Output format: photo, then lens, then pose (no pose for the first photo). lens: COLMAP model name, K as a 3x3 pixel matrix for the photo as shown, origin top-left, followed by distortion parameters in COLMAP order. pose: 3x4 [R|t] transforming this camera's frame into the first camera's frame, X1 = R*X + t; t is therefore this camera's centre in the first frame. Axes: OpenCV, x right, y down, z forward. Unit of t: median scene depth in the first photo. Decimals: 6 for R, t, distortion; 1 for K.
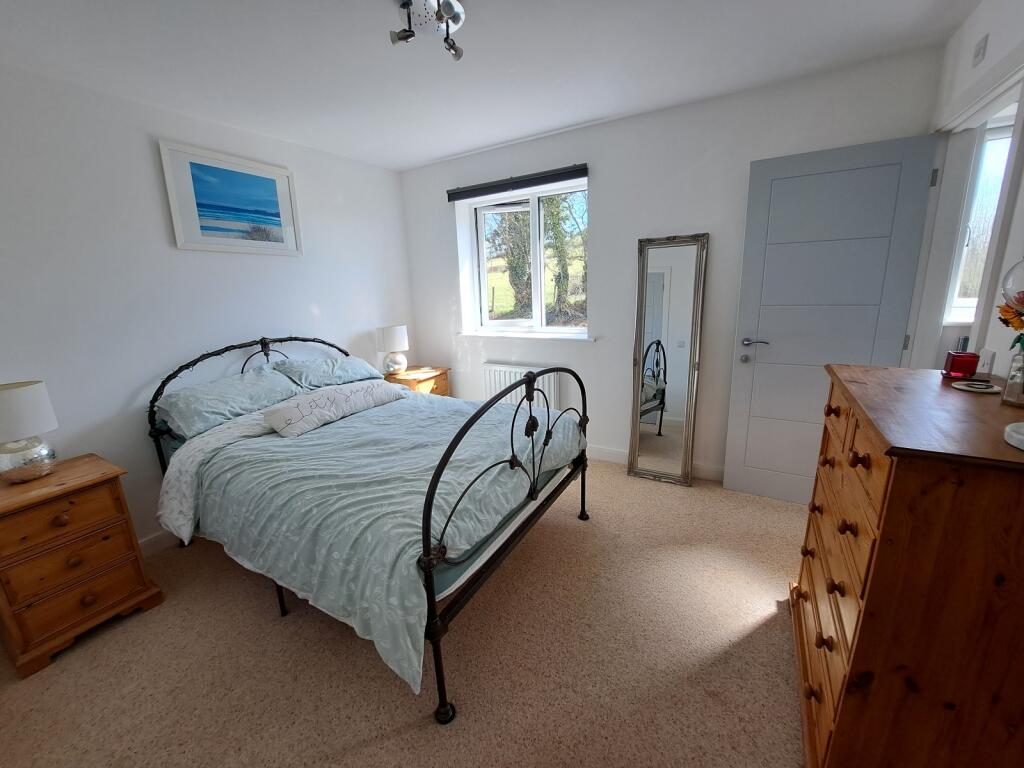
lens RADIAL K [[408.7, 0, 505.5], [0, 408.7, 384.8], [0, 0, 1]] dist [-0.016038, 0.000270]
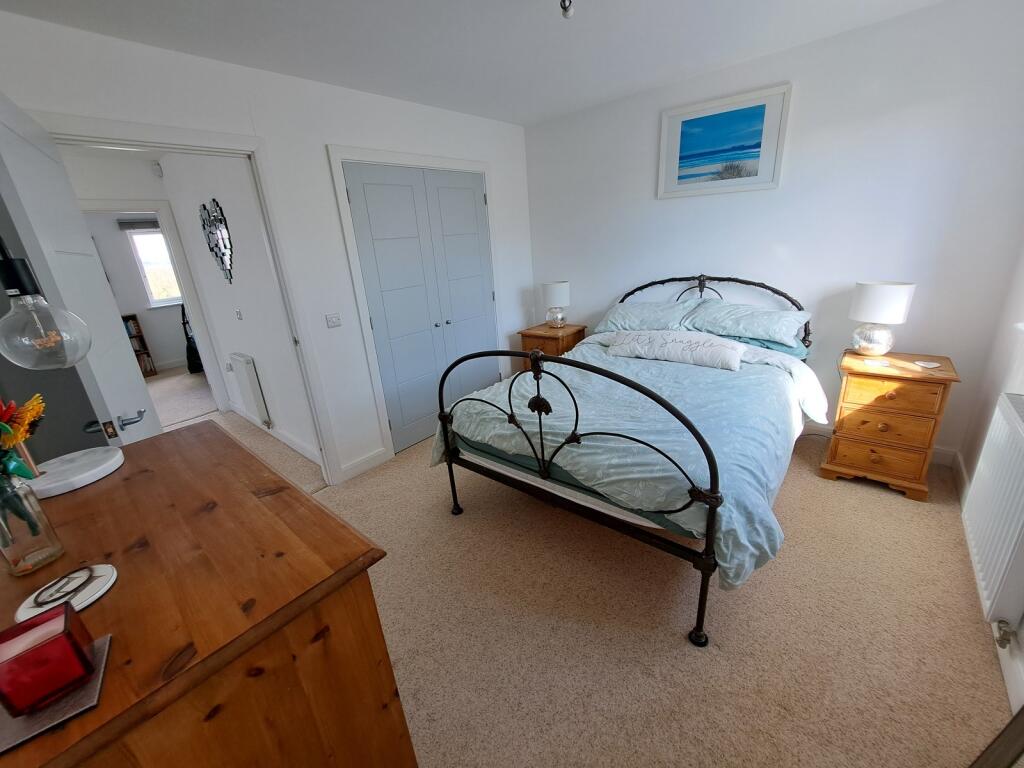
lens RADIAL K [[408.7, 0, 506.7], [0, 408.7, 381.8], [0, 0, 1]] dist [-0.016038, 0.000270]
pose [[-0.163722, 0.373782, -0.912953, 0.633837], [-0.157546, 0.903656, 0.398228, -0.219344], [0.973845, 0.209030, -0.089061, 0.675145]]
